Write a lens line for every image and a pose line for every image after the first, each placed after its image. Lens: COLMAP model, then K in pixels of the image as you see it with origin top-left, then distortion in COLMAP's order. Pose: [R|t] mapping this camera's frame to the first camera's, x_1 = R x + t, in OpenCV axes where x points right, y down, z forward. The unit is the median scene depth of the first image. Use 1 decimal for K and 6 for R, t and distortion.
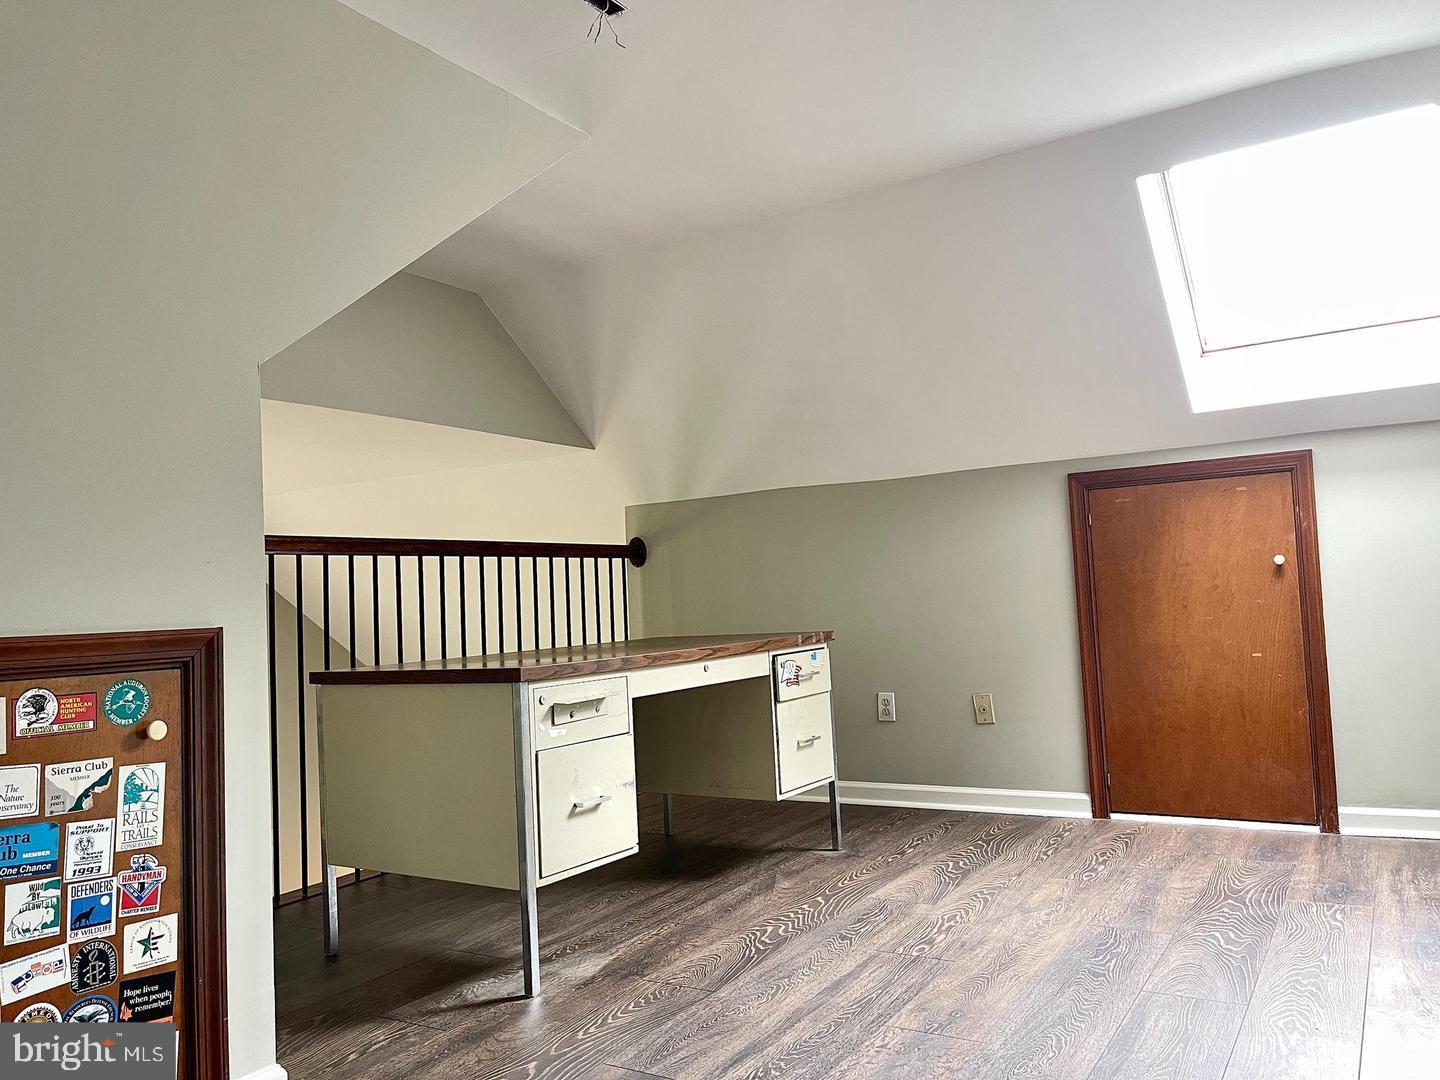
lens RADIAL K [[1084.0, 0, 714.4], [0, 1084.0, 549.4], [0, 0, 1]] dist [0.061209, -0.070138]
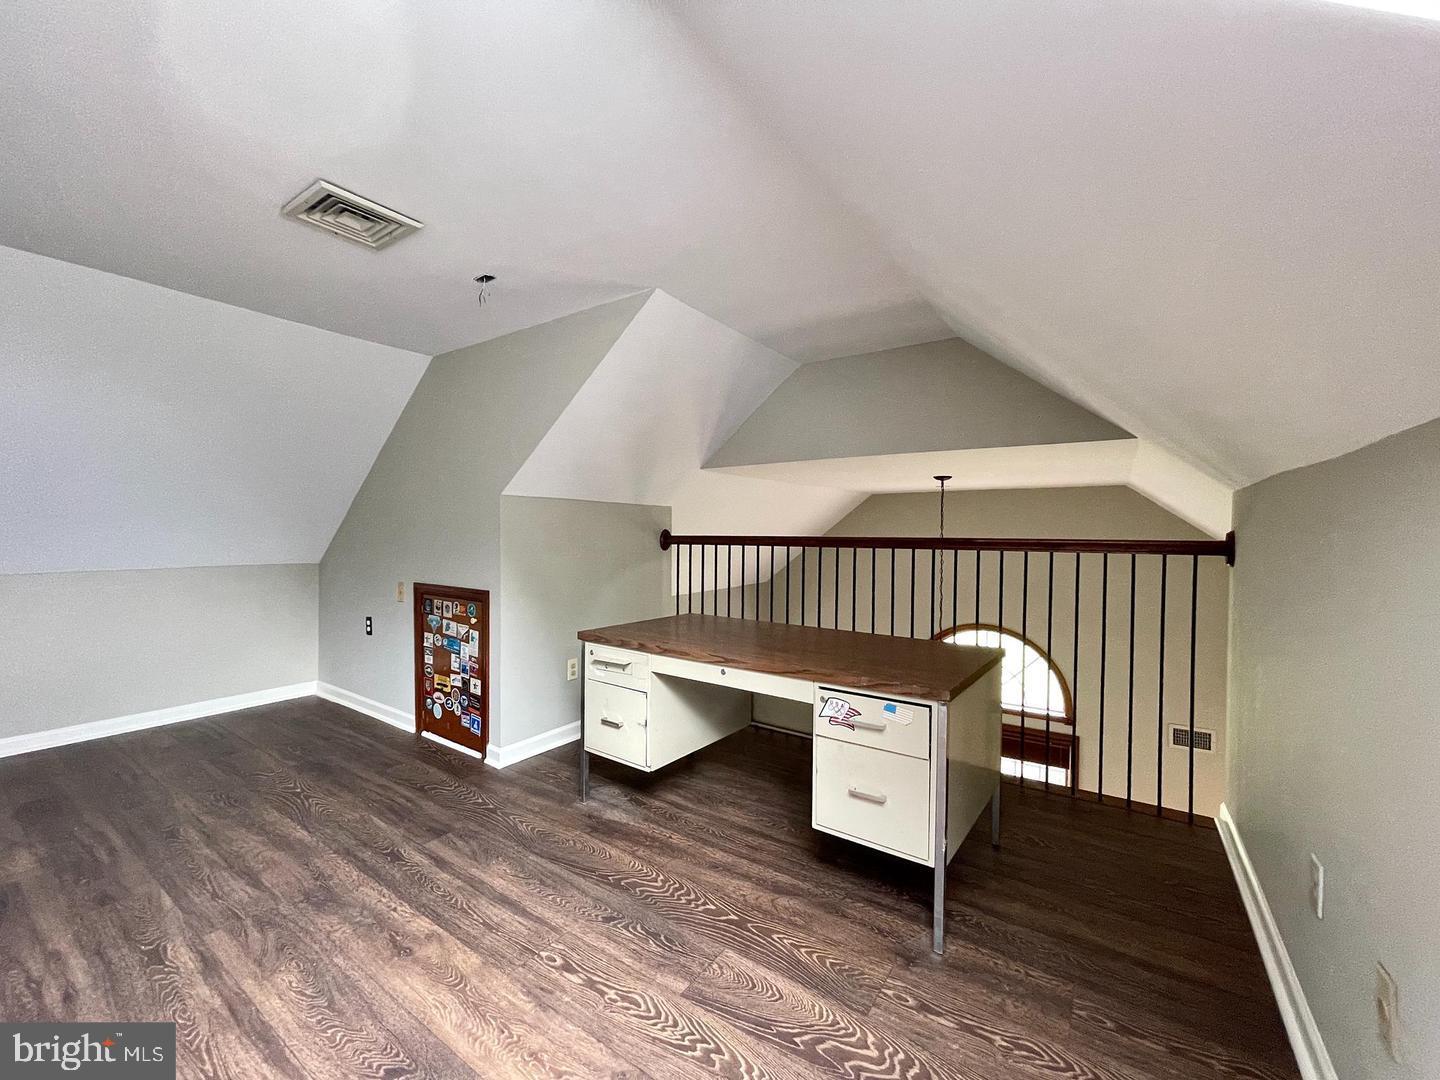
lens RADIAL K [[580.8, 0, 724.7], [0, 580.8, 547.2], [0, 0, 1]] dist [0.001232, 0.000114]
pose [[-0.042430, 0.070677, -0.996596, 0.757577], [0.038933, 0.996854, 0.069038, -0.090628], [0.998341, -0.035871, -0.045048, 1.238715]]
